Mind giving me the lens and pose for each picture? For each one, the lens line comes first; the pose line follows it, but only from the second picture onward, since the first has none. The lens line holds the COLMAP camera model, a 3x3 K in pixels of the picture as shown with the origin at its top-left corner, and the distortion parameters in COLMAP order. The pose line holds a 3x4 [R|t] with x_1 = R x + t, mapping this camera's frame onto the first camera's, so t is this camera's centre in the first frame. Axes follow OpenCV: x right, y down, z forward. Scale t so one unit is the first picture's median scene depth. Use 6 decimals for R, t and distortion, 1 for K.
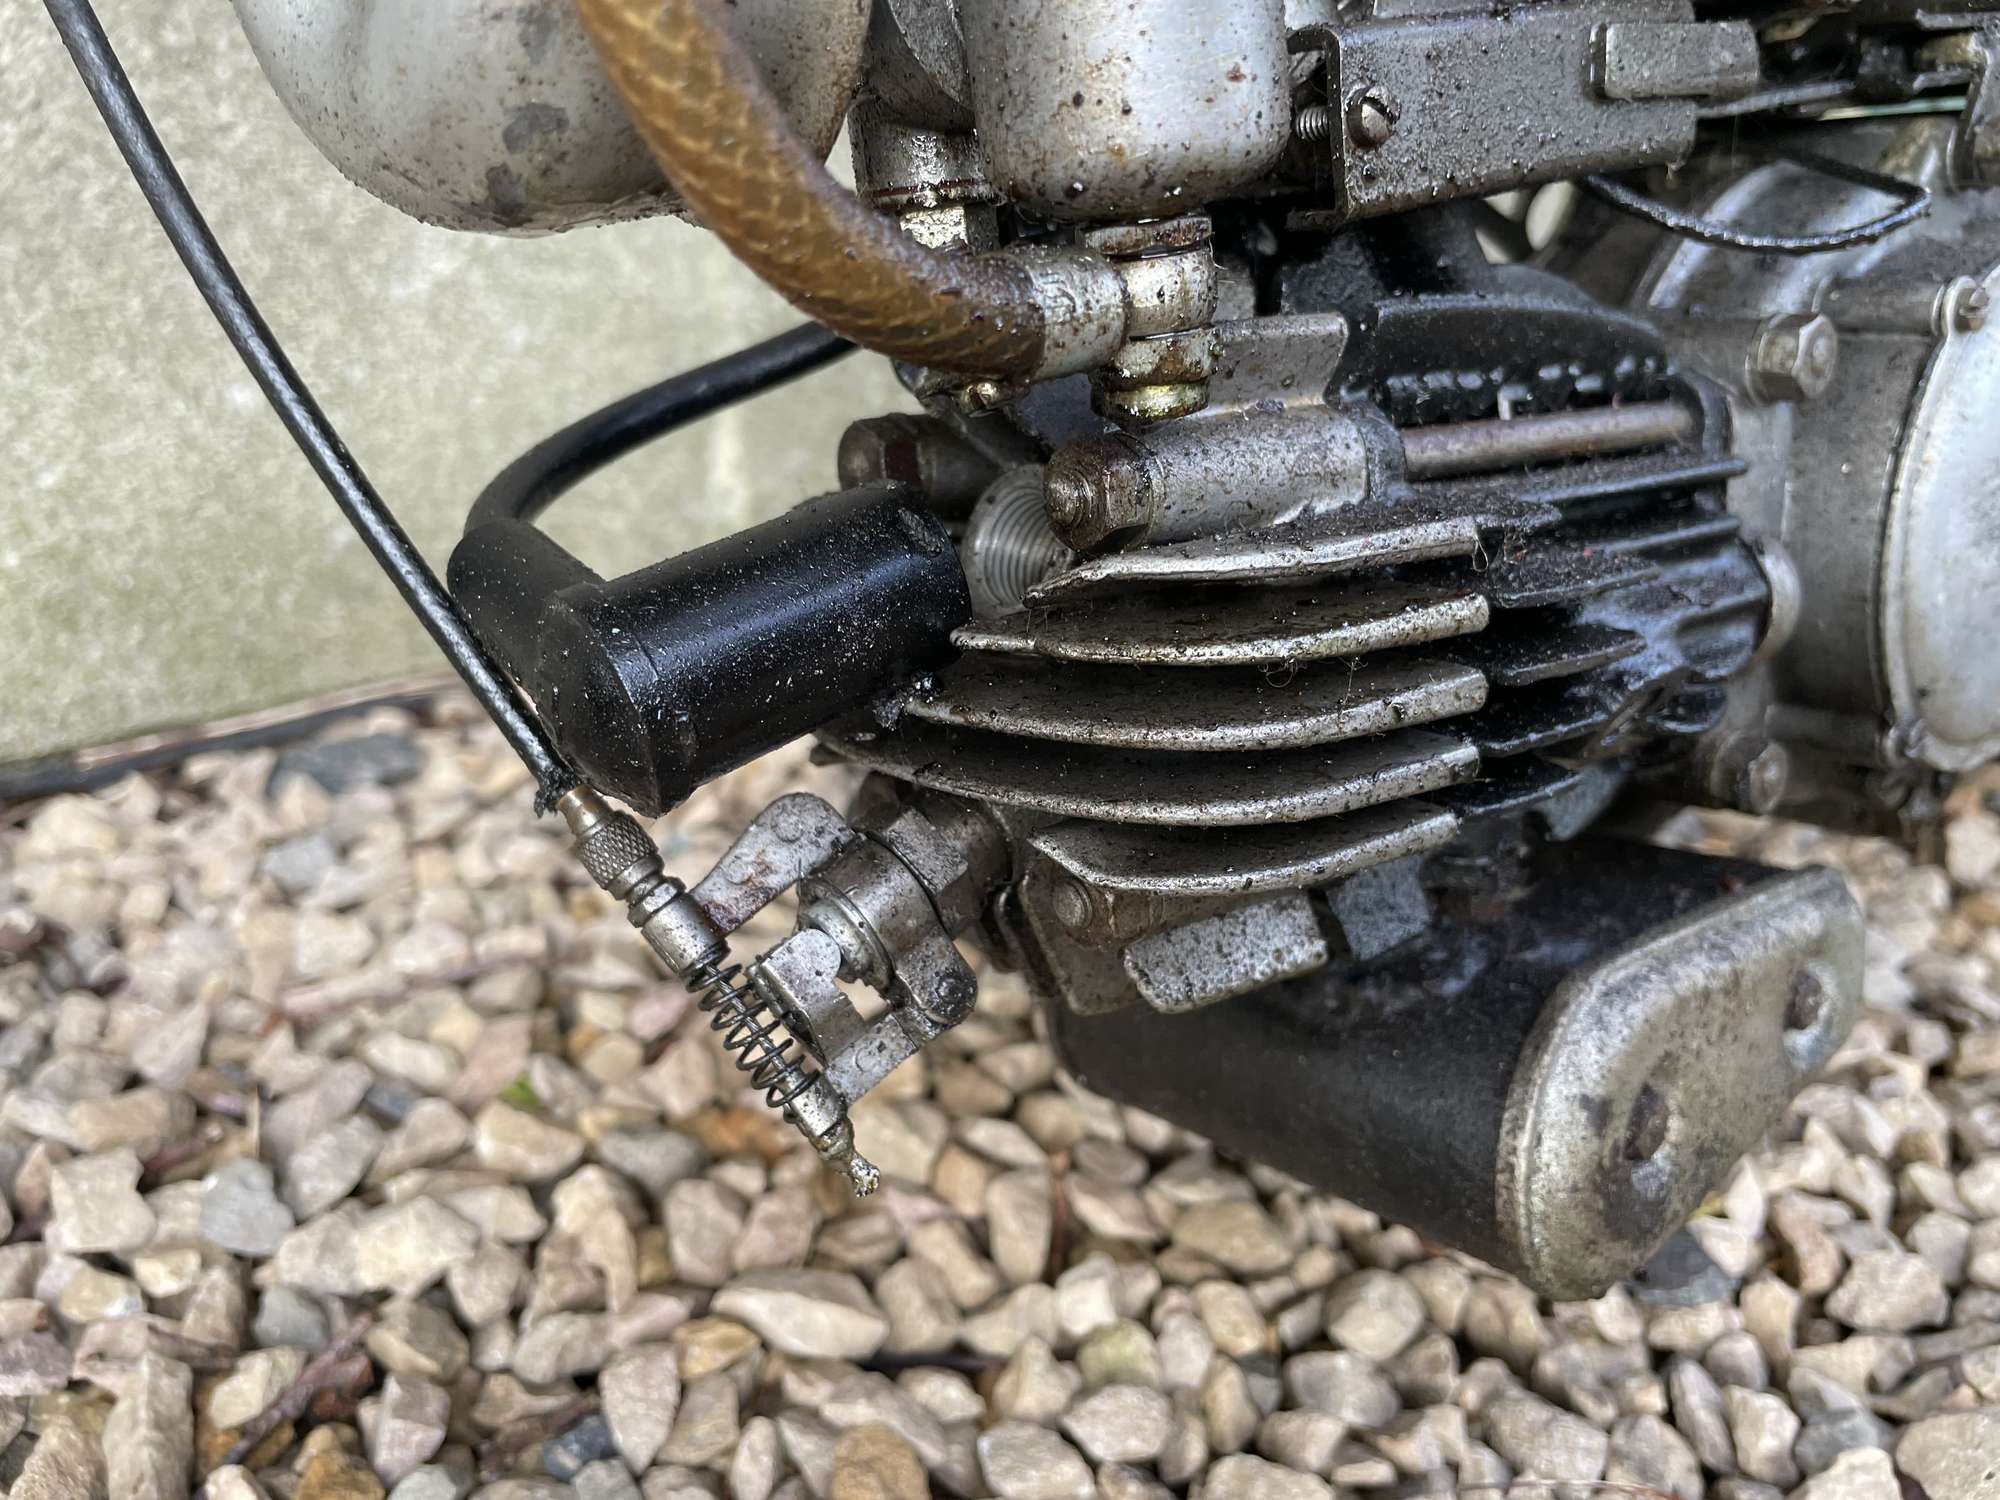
lens RADIAL K [[1547.4, 0, 989.1], [0, 1547.4, 731.7], [0, 0, 1]] dist [0.074419, -0.113838]
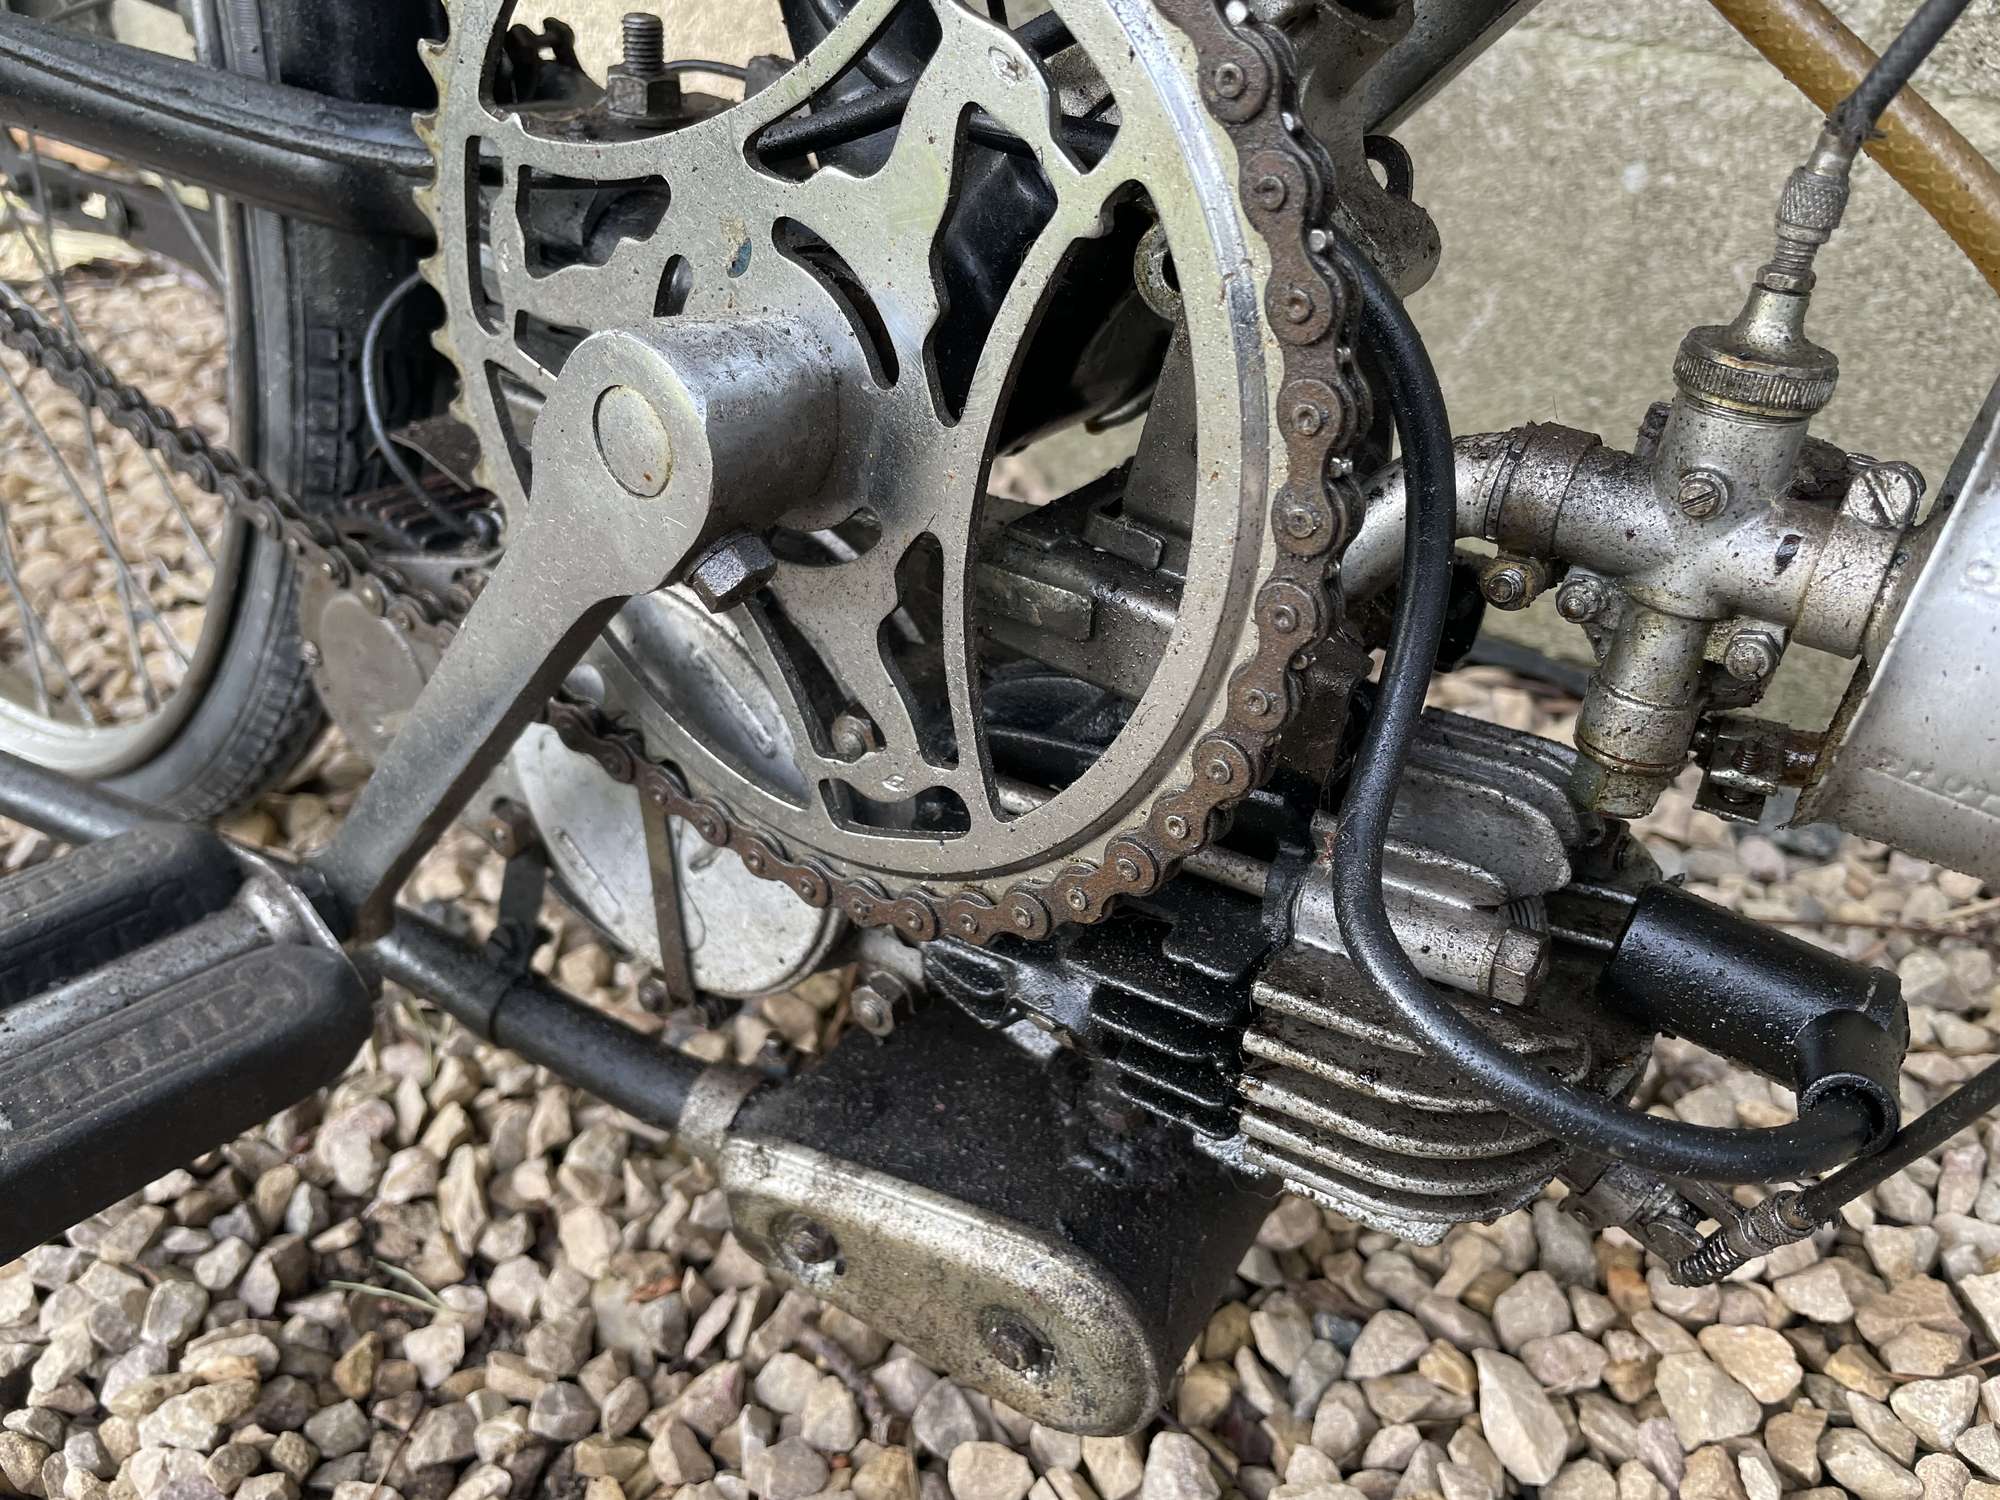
lens RADIAL K [[1602.0, 0, 994.3], [0, 1602.0, 694.6], [0, 0, 1]] dist [0.012011, -0.031694]
pose [[0.319107, 0.522688, -0.790549, 0.578778], [-0.407436, 0.828801, 0.383517, -0.542805], [0.855667, 0.199715, 0.477438, -0.117193]]
